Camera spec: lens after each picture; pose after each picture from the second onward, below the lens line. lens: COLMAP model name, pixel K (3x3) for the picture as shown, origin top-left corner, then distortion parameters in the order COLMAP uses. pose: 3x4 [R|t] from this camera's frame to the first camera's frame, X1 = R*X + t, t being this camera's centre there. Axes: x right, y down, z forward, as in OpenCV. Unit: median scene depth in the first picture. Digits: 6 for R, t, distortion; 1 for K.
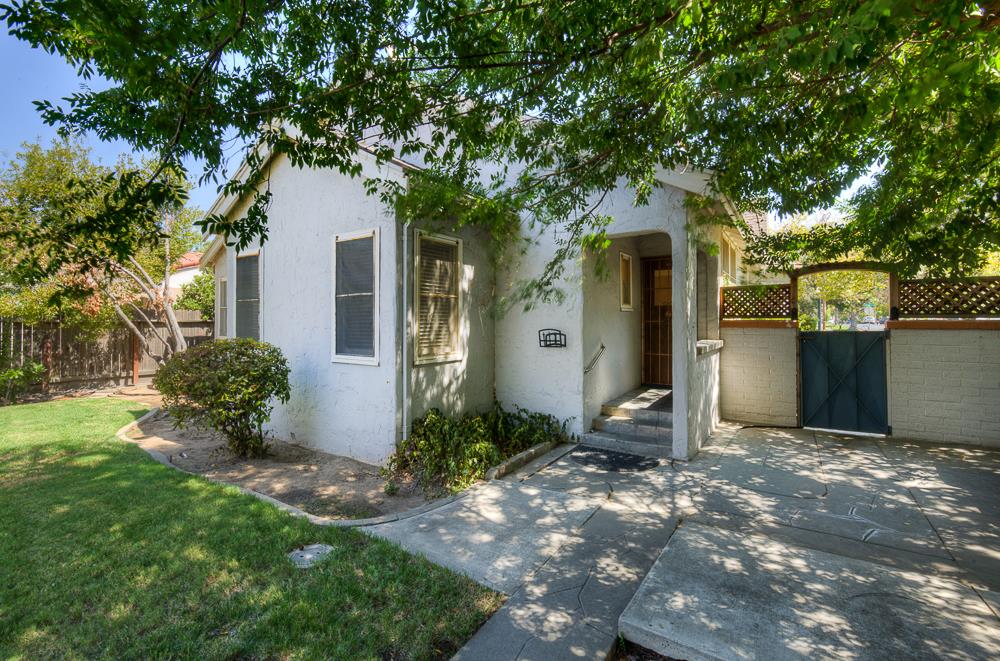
lens RADIAL K [[438.2, 0, 506.3], [0, 438.2, 322.6], [0, 0, 1]] dist [0.000806, 0.000014]
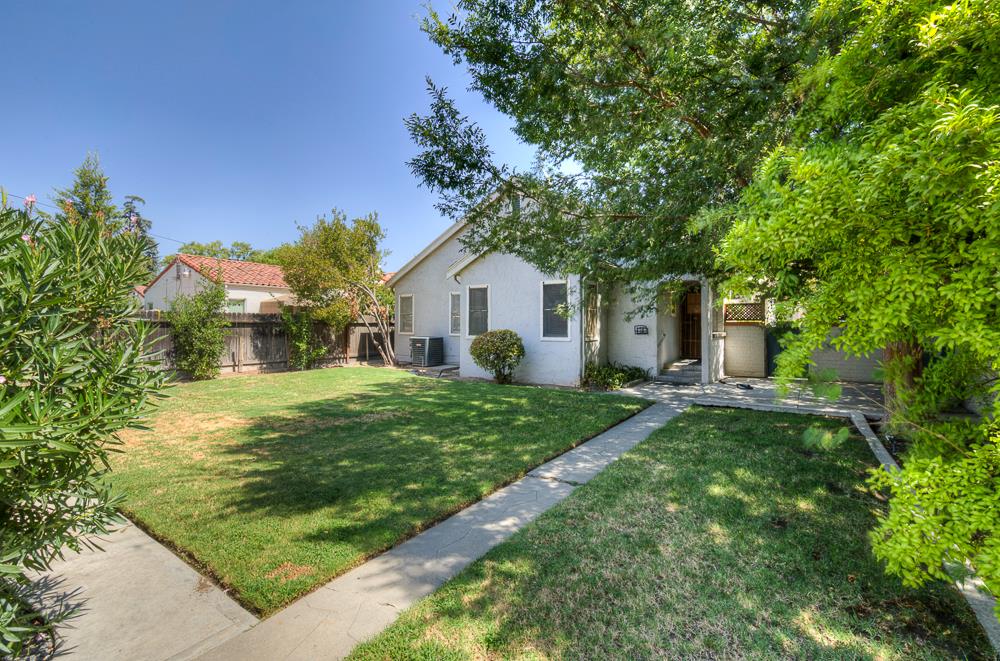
lens RADIAL K [[449.8, 0, 497.8], [0, 449.8, 326.1], [0, 0, 1]] dist [0.002465, 0.001778]
pose [[0.999750, 0.002288, -0.022230, -0.512240], [-0.002320, 0.999996, -0.001405, 0.021851], [0.022226, 0.001457, 0.999752, -1.105781]]
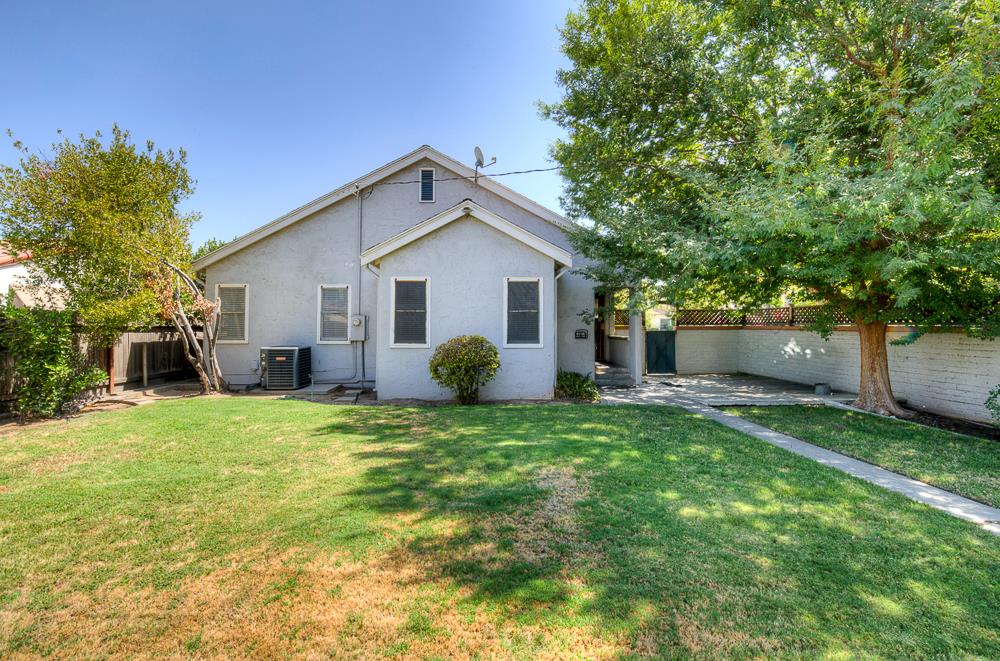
lens RADIAL K [[449.8, 0, 508.2], [0, 449.8, 321.0], [0, 0, 1]] dist [0.002465, 0.001778]
pose [[0.811981, 0.010248, 0.583594, -1.348534], [0.000737, 0.999827, -0.018583, 0.012639], [-0.583683, 0.015519, 0.811833, -0.471811]]
